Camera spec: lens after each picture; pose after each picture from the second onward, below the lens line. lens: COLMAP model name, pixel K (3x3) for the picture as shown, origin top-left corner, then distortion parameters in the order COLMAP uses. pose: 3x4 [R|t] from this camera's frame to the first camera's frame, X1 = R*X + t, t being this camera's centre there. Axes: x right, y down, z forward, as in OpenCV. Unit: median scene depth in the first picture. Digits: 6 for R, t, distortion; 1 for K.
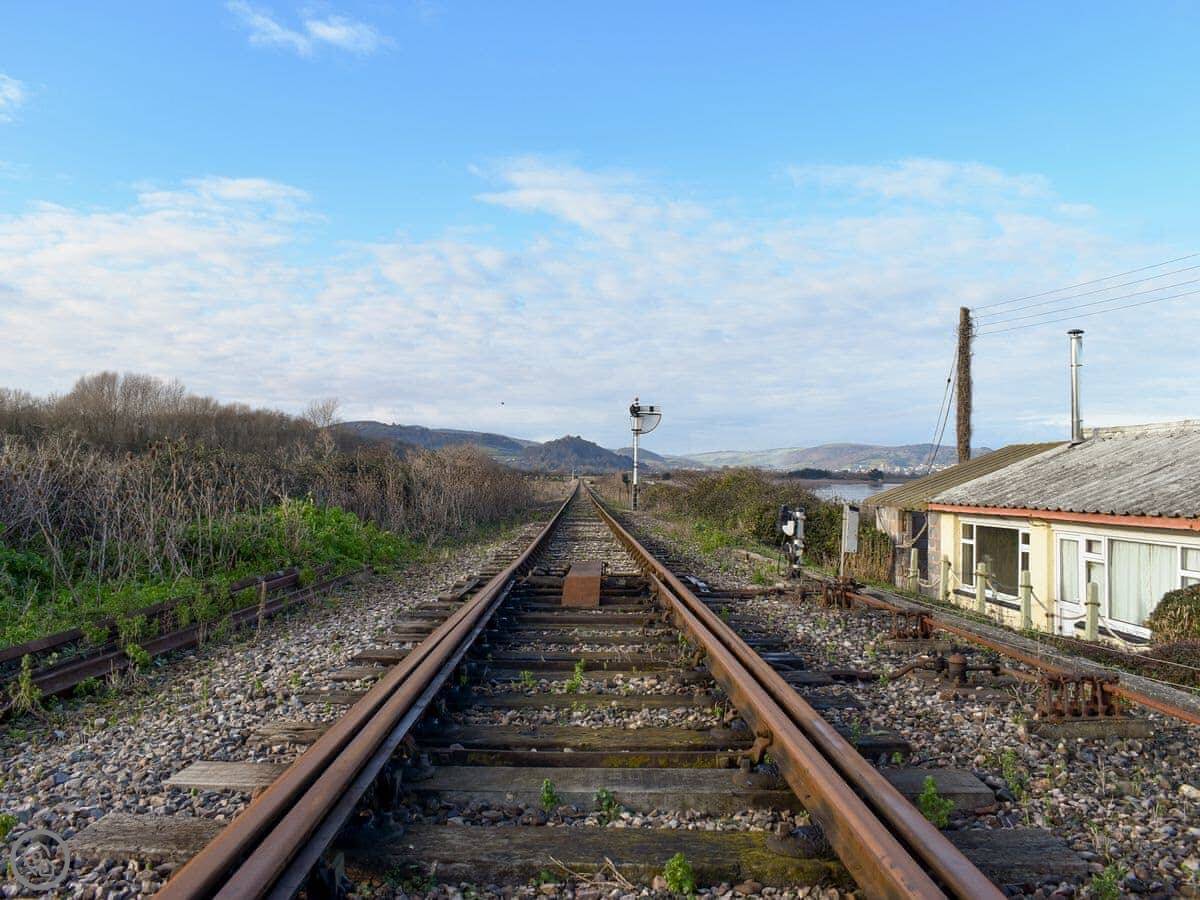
lens RADIAL K [[1250.3, 0, 600.0], [0, 1250.3, 450.0], [0, 0, 1]] dist [-0.001569, -0.007335]
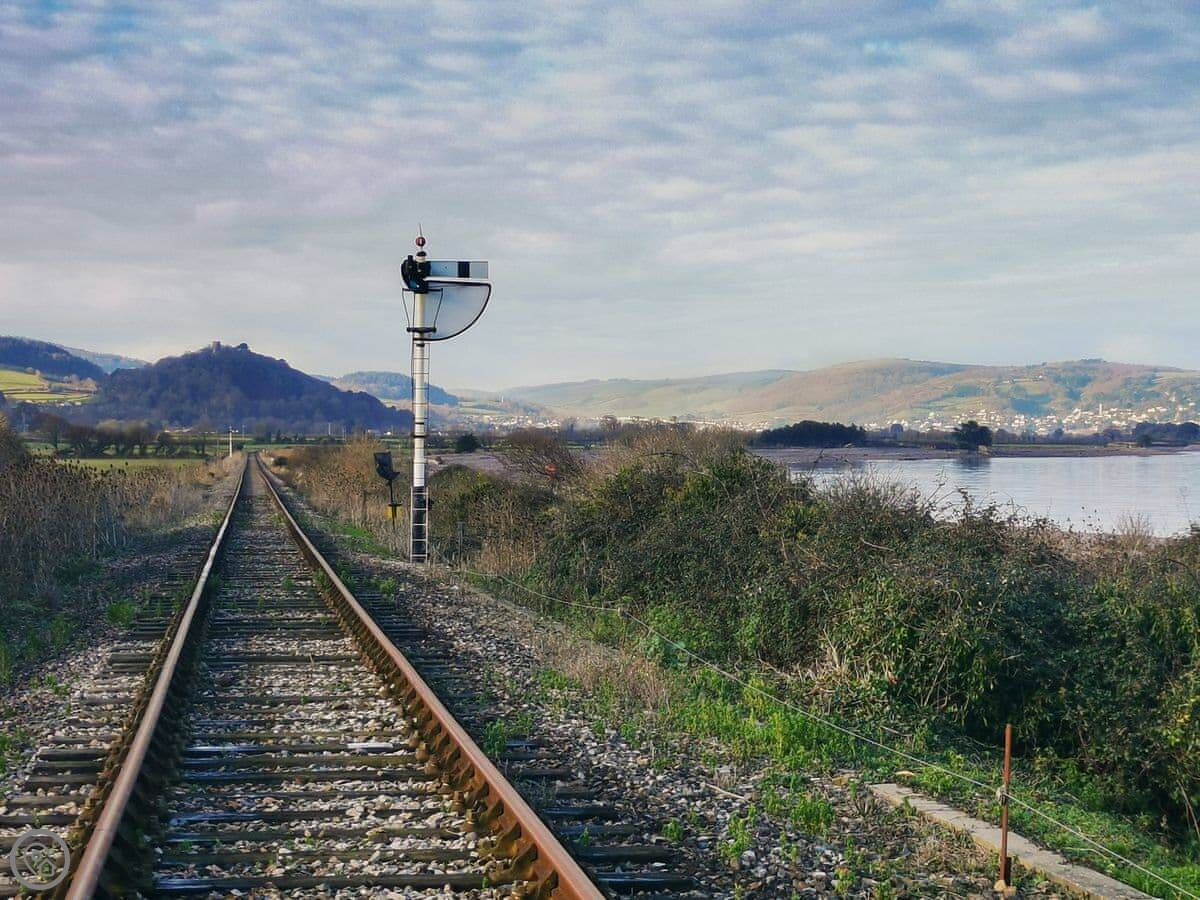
lens RADIAL K [[2351.0, 0, 600.0], [0, 2351.0, 450.0], [0, 0, 1]] dist [0.051726, 0.043445]
pose [[0.990501, -0.009603, 0.137173, -0.008177], [0.004584, 0.999310, 0.036858, -0.004680], [-0.137432, -0.035879, 0.989861, 0.248328]]
